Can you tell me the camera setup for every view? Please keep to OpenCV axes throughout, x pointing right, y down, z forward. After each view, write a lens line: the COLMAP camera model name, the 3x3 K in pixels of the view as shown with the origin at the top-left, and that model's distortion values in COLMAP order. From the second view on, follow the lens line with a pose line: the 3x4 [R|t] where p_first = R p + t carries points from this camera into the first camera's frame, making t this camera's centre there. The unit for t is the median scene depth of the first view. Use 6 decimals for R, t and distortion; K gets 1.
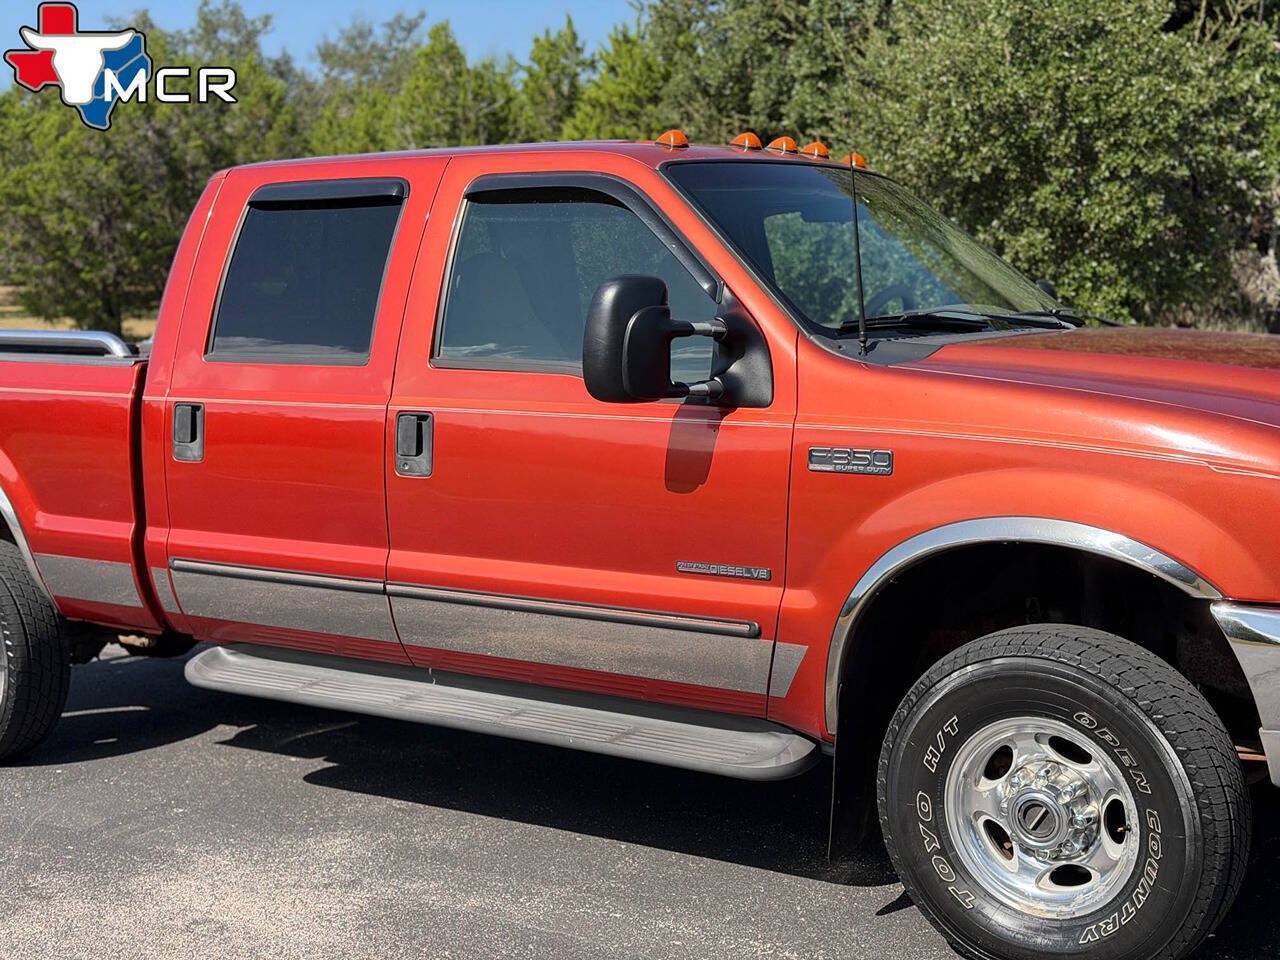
lens RADIAL K [[1771.2, 0, 629.3], [0, 1771.2, 481.9], [0, 0, 1]] dist [0.180310, -0.300843]
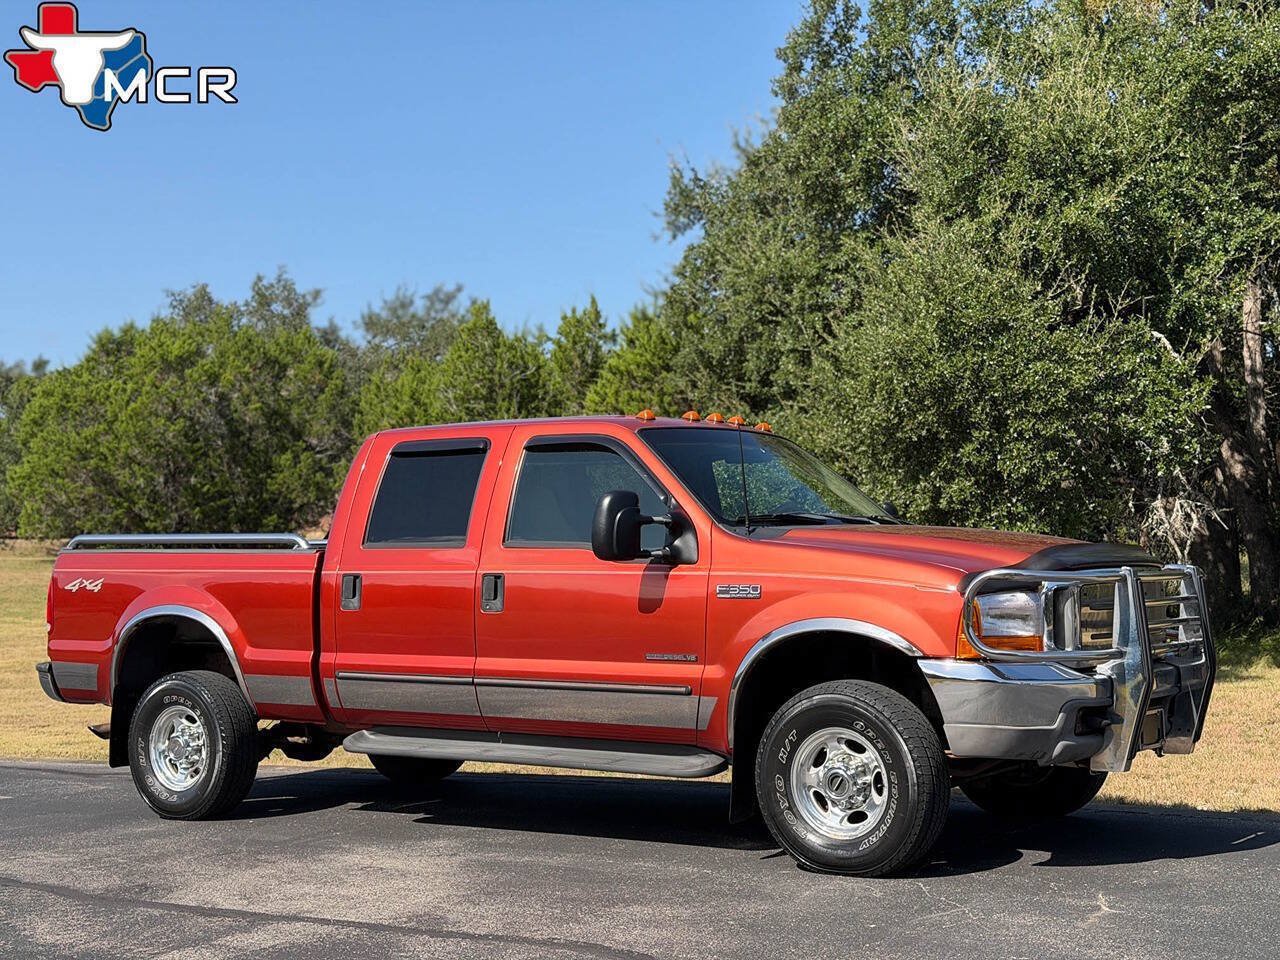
lens RADIAL K [[1777.9, 0, 641.0], [0, 1777.9, 493.8], [0, 0, 1]] dist [0.157304, -0.173151]
pose [[0.999976, 0.000123, -0.006993, 0.027991], [-0.001066, 0.990860, -0.134891, 0.100520], [0.006912, 0.134895, 0.990836, -0.608137]]
